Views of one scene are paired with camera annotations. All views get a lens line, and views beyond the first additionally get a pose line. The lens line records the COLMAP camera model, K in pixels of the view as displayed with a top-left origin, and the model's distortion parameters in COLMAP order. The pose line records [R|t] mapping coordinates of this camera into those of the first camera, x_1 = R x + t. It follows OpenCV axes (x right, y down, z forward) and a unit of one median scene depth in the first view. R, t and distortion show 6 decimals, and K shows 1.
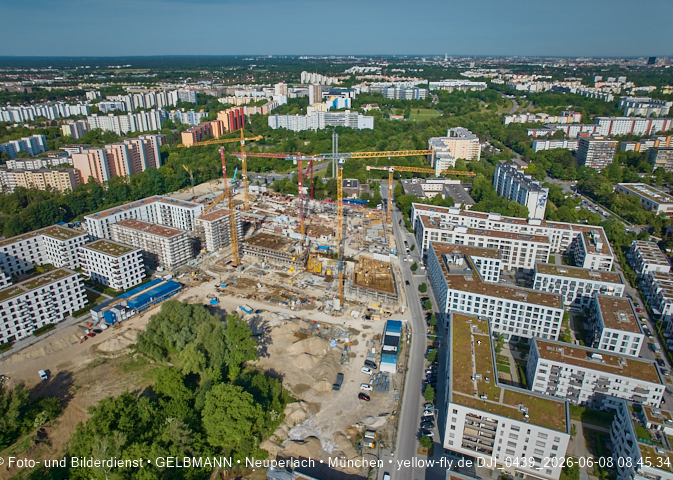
lens RADIAL K [[460.8, 0, 327.4], [0, 460.8, 248.3], [0, 0, 1]] dist [-0.046723, 0.029957]
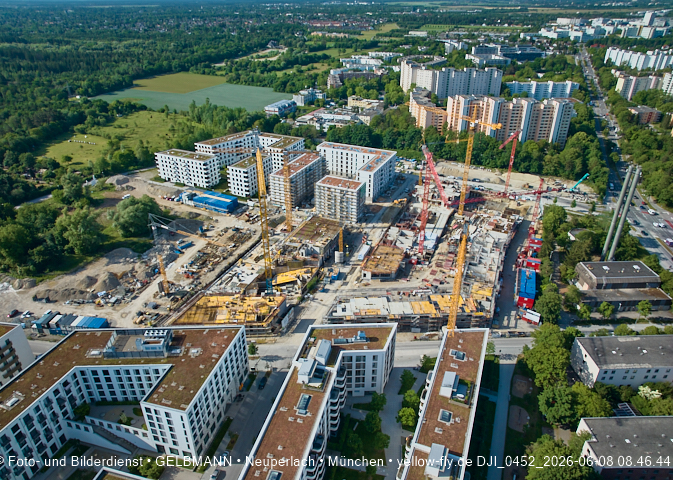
lens RADIAL K [[460.8, 0, 326.4], [0, 460.8, 244.4], [0, 0, 1]] dist [-0.046723, 0.029957]
pose [[0.088029, 0.481110, -0.872229, 0.685187], [-0.381545, 0.825134, 0.416626, -0.386005], [0.920149, 0.296120, 0.256201, 0.886835]]
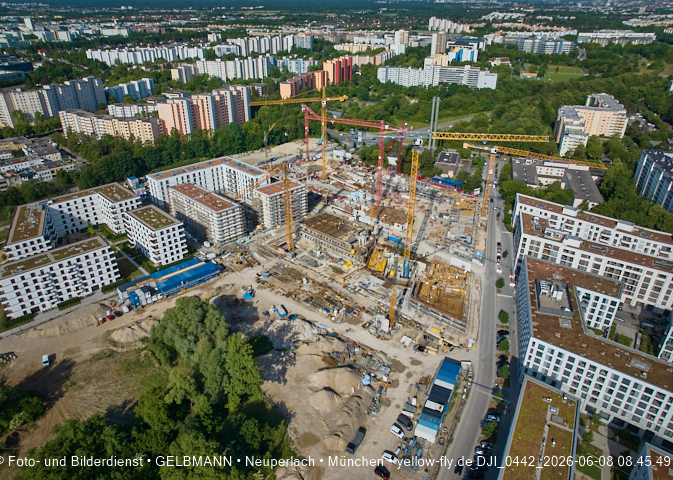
lens RADIAL K [[460.8, 0, 327.3], [0, 460.8, 247.9], [0, 0, 1]] dist [-0.046723, 0.029957]
pose [[0.965140, 0.128401, -0.228076, 0.075136], [-0.104337, 0.987912, 0.114650, -0.078589], [0.240040, -0.086856, 0.966869, 0.177908]]
